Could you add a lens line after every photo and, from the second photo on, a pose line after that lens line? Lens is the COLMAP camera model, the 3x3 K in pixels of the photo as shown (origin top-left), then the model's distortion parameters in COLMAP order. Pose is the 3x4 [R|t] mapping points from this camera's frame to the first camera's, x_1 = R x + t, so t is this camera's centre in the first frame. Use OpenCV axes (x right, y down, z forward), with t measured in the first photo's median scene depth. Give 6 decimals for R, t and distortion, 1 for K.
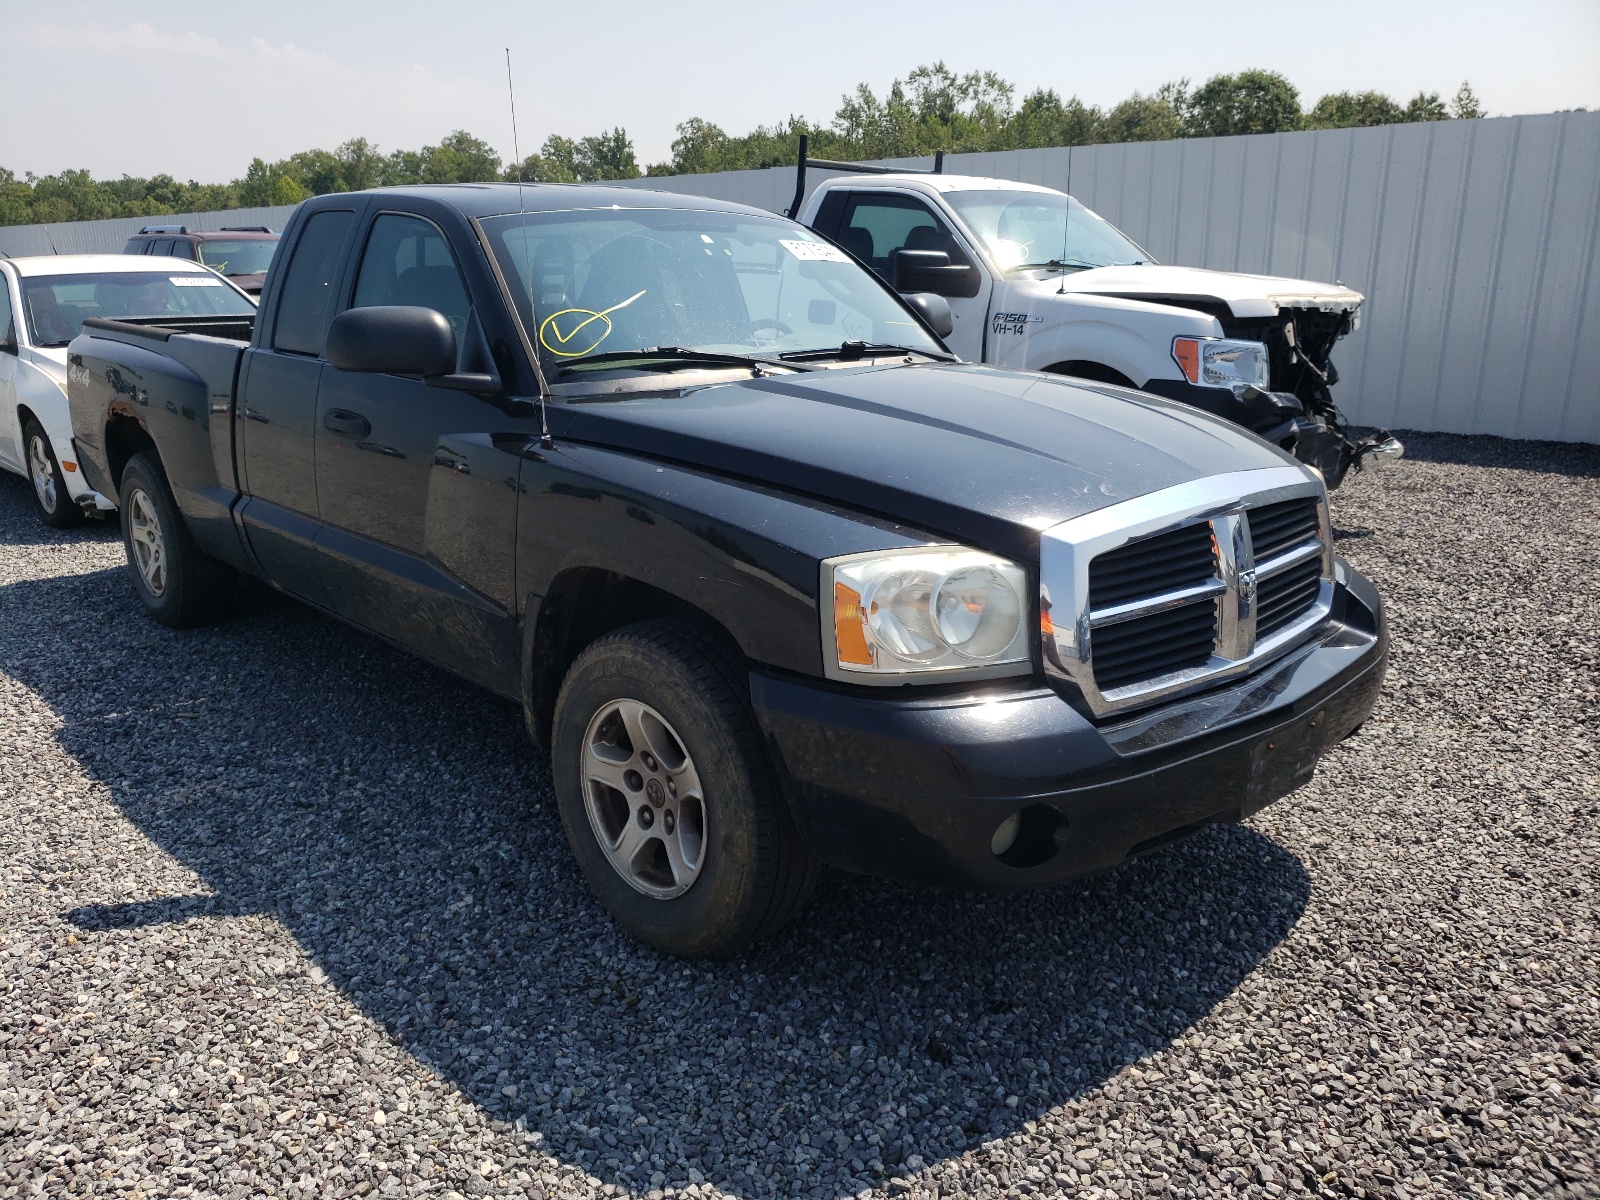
lens RADIAL K [[1247.9, 0, 796.5], [0, 1247.9, 603.3], [0, 0, 1]] dist [0.009063, 0.011328]
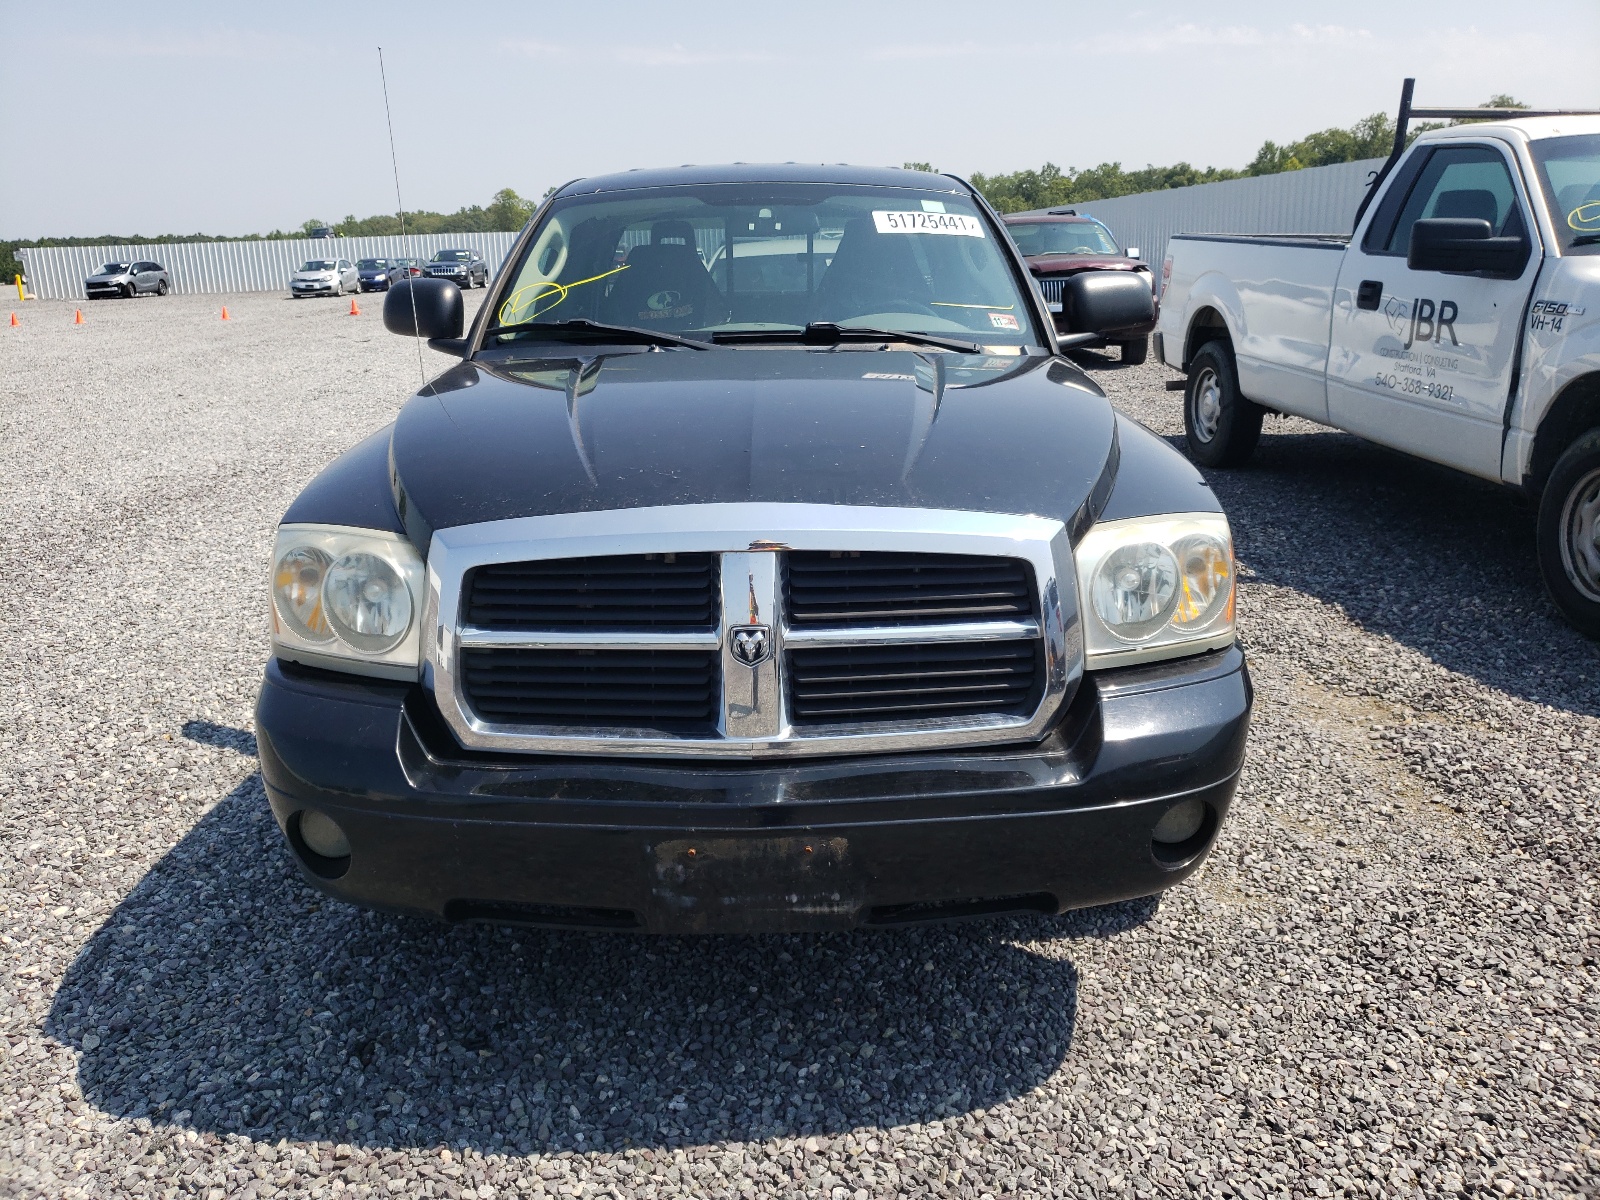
lens RADIAL K [[1247.9, 0, 803.1], [0, 1247.9, 595.7], [0, 0, 1]] dist [0.009063, 0.011328]
pose [[0.749798, 0.172785, -0.638708, 0.772150], [-0.167536, 0.983423, 0.069362, -0.092651], [0.640105, 0.054999, 0.766316, 0.381663]]
